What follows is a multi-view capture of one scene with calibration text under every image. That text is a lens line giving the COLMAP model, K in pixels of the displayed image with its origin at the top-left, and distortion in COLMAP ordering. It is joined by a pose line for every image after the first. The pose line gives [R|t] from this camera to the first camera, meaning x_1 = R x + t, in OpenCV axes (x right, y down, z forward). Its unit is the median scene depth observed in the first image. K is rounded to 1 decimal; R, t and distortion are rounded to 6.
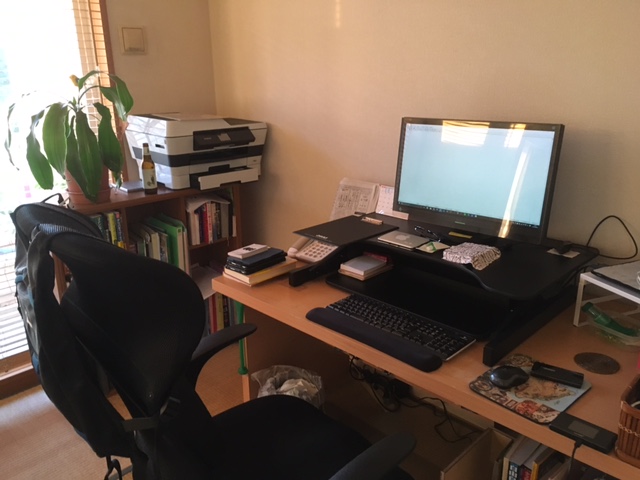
lens RADIAL K [[544.0, 0, 319.0], [0, 544.0, 241.1], [0, 0, 1]] dist [0.045699, -0.074029]
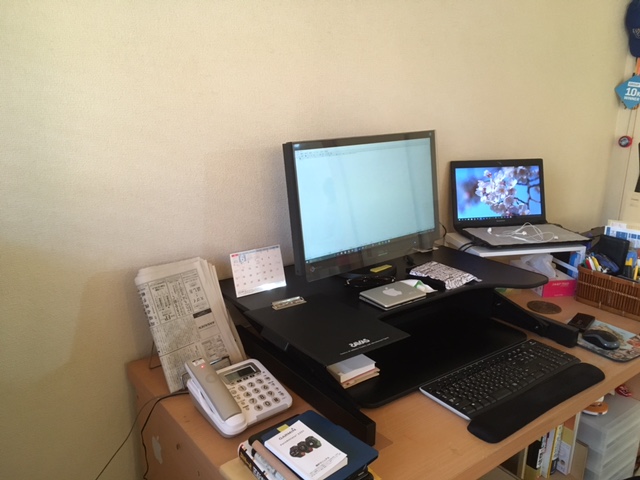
lens RADIAL K [[544.0, 0, 319.9], [0, 544.0, 238.1], [0, 0, 1]] dist [0.045699, -0.074029]
pose [[0.141488, -0.248556, 0.958228, -0.532467], [0.301049, 0.932924, 0.197541, -0.240311], [-0.943054, 0.260523, 0.206825, 0.858314]]
